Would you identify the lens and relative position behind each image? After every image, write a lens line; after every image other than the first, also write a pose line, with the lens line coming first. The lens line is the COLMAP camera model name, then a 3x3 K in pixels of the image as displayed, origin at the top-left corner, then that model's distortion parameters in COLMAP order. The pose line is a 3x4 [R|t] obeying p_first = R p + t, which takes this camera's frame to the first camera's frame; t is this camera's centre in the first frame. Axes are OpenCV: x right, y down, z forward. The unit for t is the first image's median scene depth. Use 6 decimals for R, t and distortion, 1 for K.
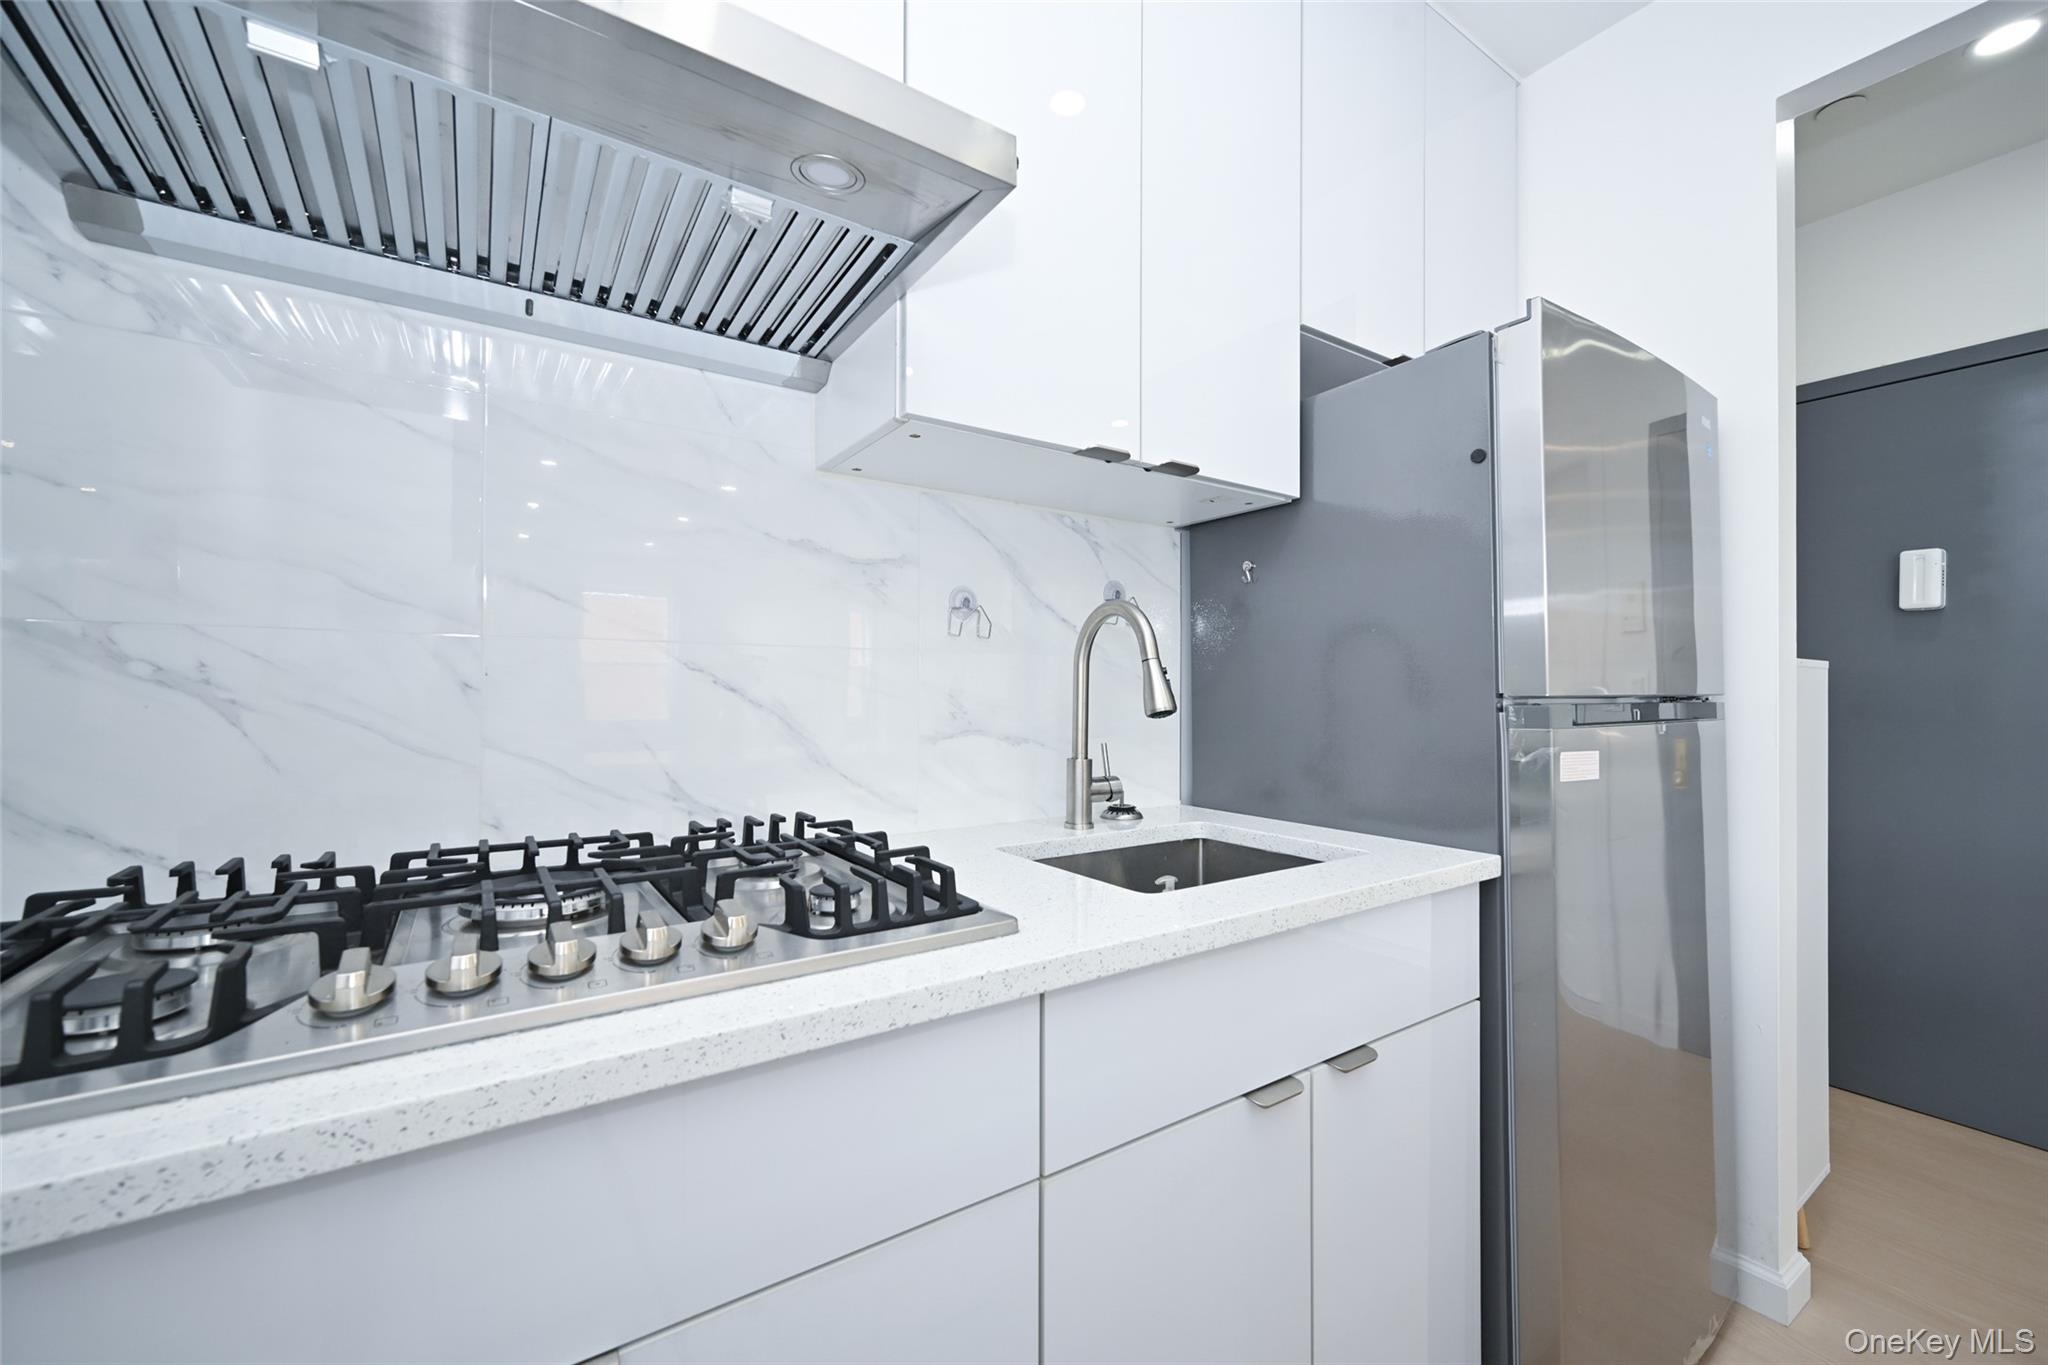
lens RADIAL K [[809.4, 0, 1024.1], [0, 809.4, 685.4], [0, 0, 1]] dist [-0.001937, -0.000122]
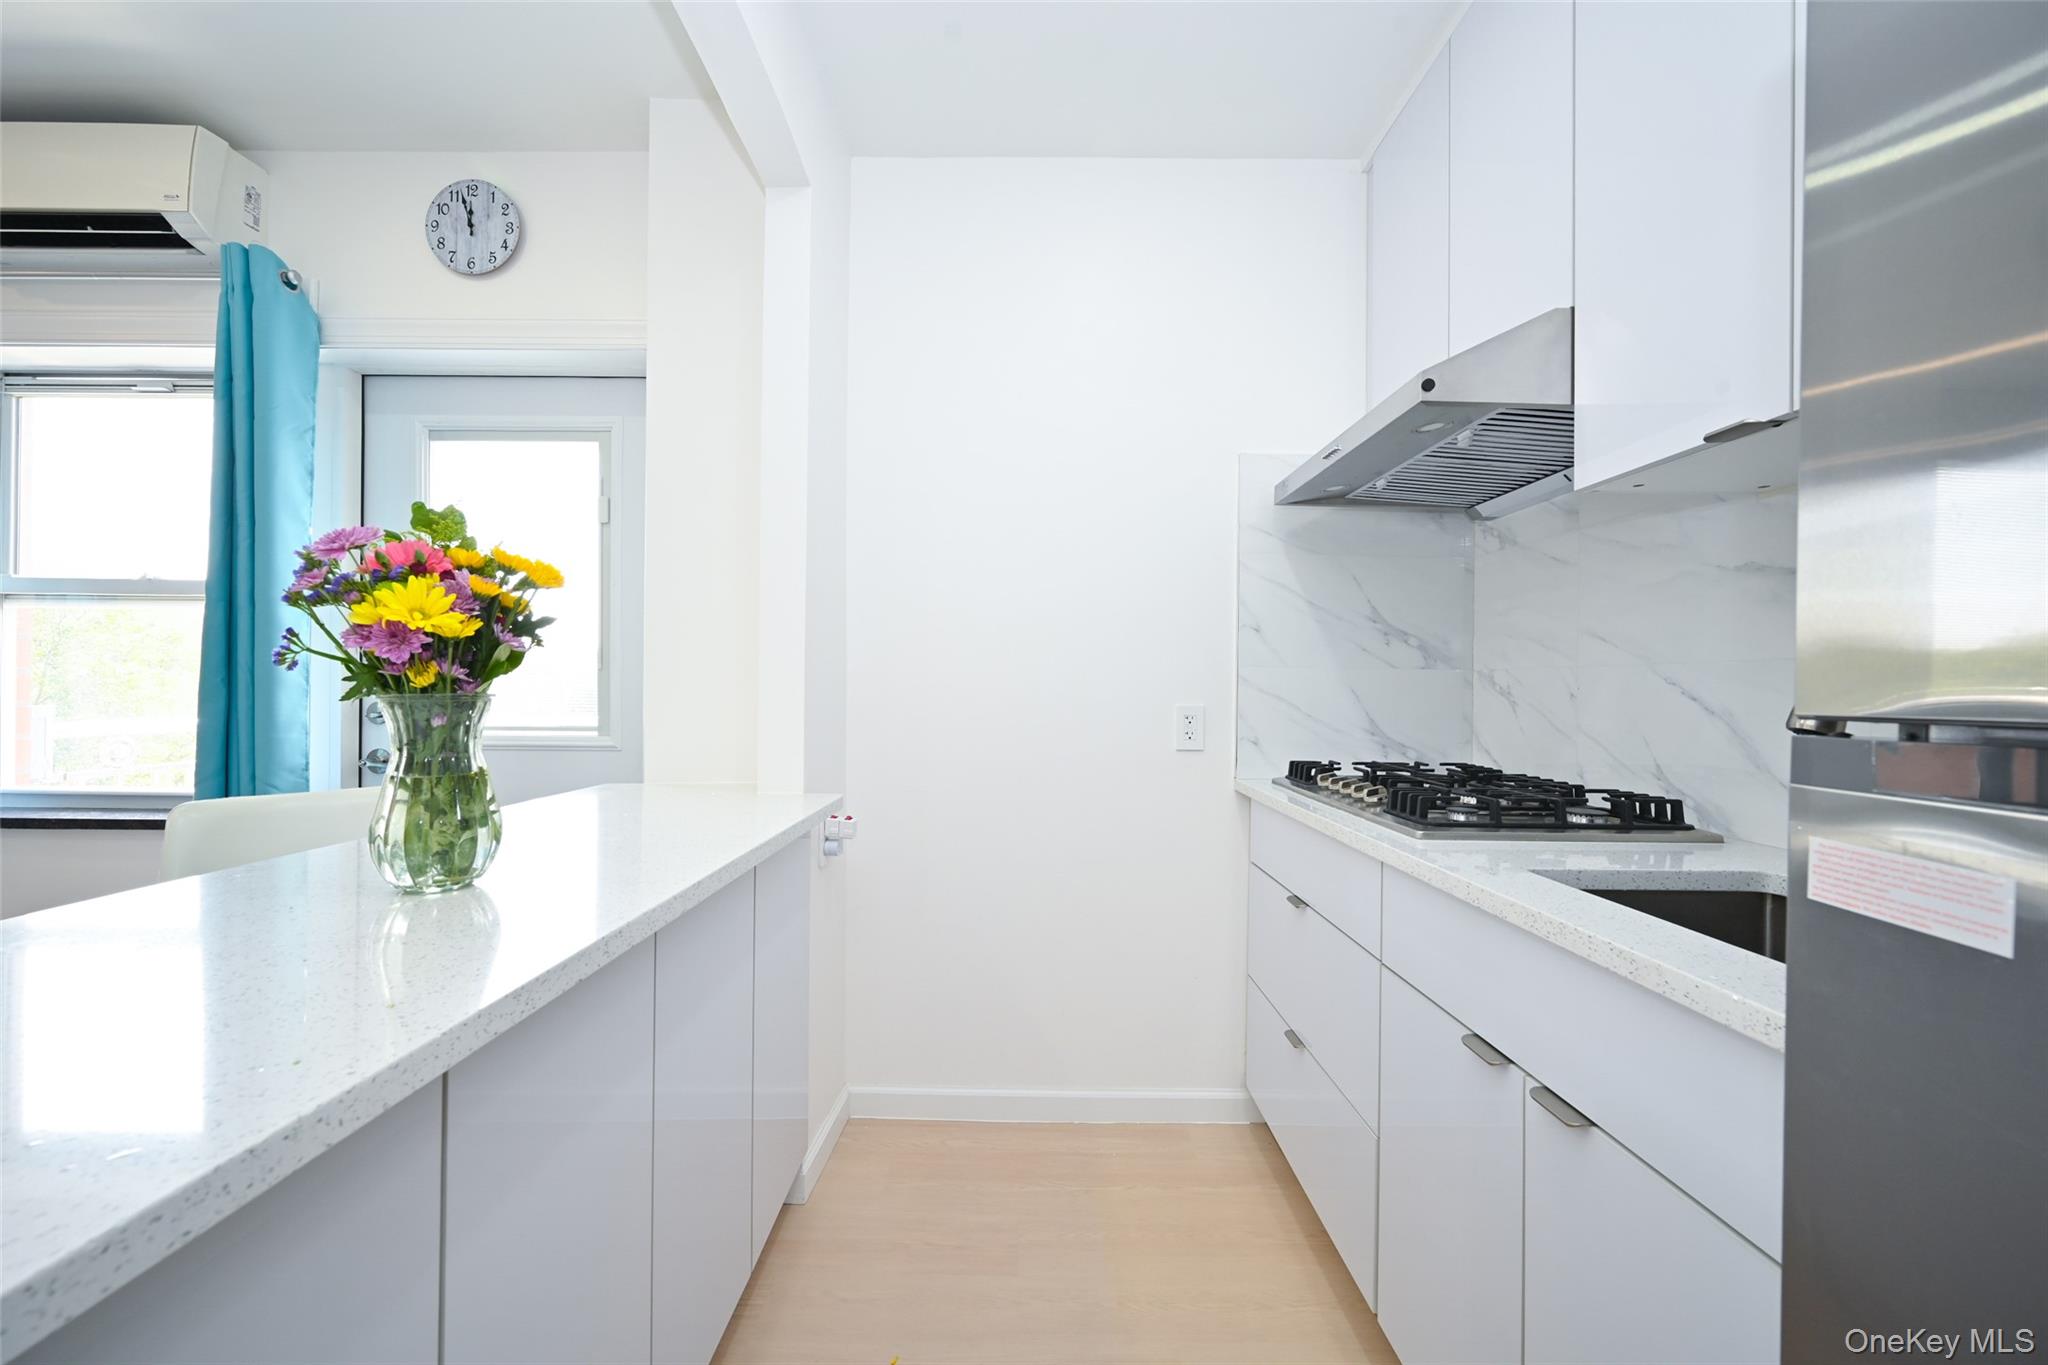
lens RADIAL K [[809.4, 0, 1024.1], [0, 809.4, 685.4], [0, 0, 1]] dist [-0.001937, -0.000122]
pose [[-0.560665, -0.010926, -0.827970, 1.193686], [-0.006406, 0.999940, -0.008858, 0.001906], [0.828018, 0.000337, -0.560702, 0.807875]]
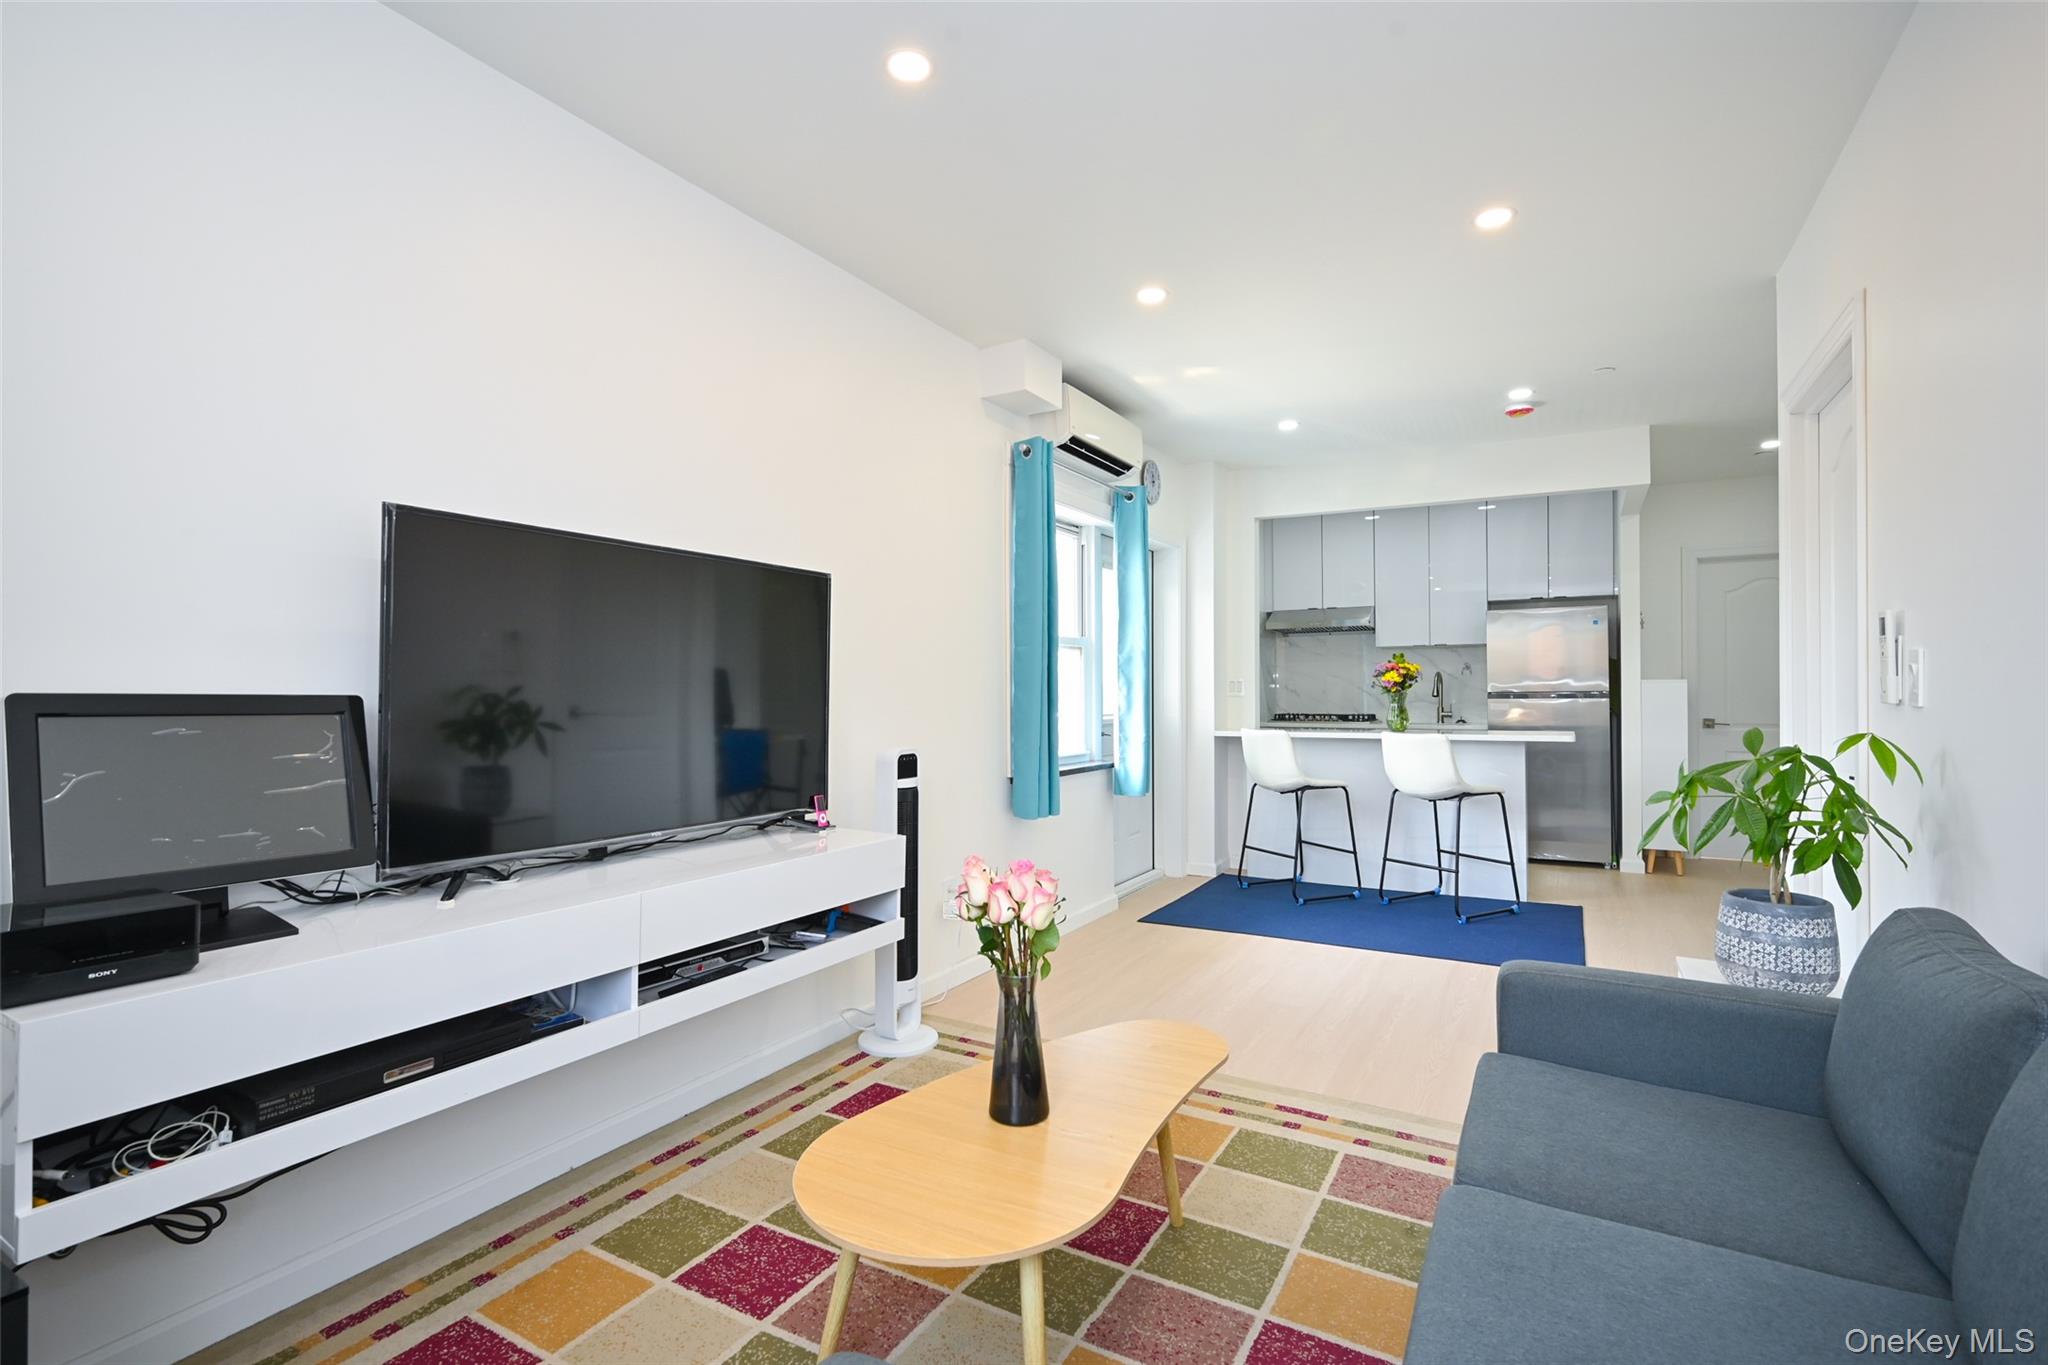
lens RADIAL K [[933.0, 0, 1030.1], [0, 933.0, 690.5], [0, 0, 1]] dist [-0.000440, -0.000021]
pose [[0.437729, -0.008931, -0.899062, 4.132493], [0.012879, 0.999910, -0.003662, -0.010496], [0.899014, -0.009976, 0.437805, -3.637012]]
